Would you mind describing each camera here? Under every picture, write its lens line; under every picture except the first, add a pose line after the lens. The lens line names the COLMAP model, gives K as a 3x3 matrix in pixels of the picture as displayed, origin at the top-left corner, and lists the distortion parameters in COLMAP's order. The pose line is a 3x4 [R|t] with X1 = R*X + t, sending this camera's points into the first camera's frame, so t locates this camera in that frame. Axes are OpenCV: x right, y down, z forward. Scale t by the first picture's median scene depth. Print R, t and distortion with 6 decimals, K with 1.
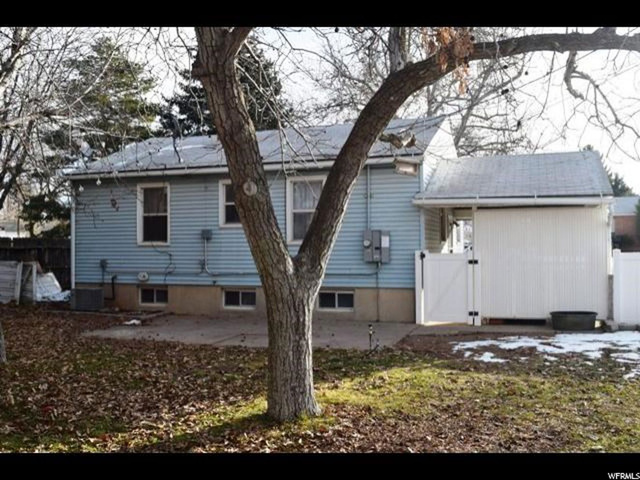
lens RADIAL K [[669.1, 0, 320.3], [0, 669.1, 242.3], [0, 0, 1]] dist [0.017332, 0.000000]
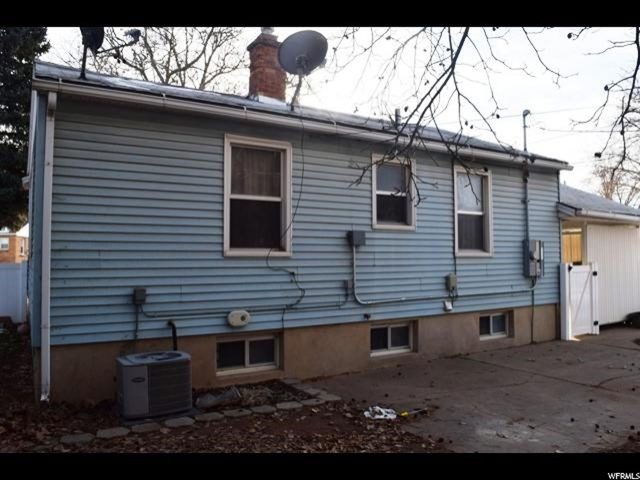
lens RADIAL K [[506.3, 0, 320.0], [0, 506.3, 236.7], [0, 0, 1]] dist [-0.063514, -0.004430]
pose [[0.598757, 0.033827, 0.800216, -0.543902], [-0.009819, 0.999343, -0.034897, 0.002428], [-0.800871, 0.013038, 0.598695, 0.733783]]
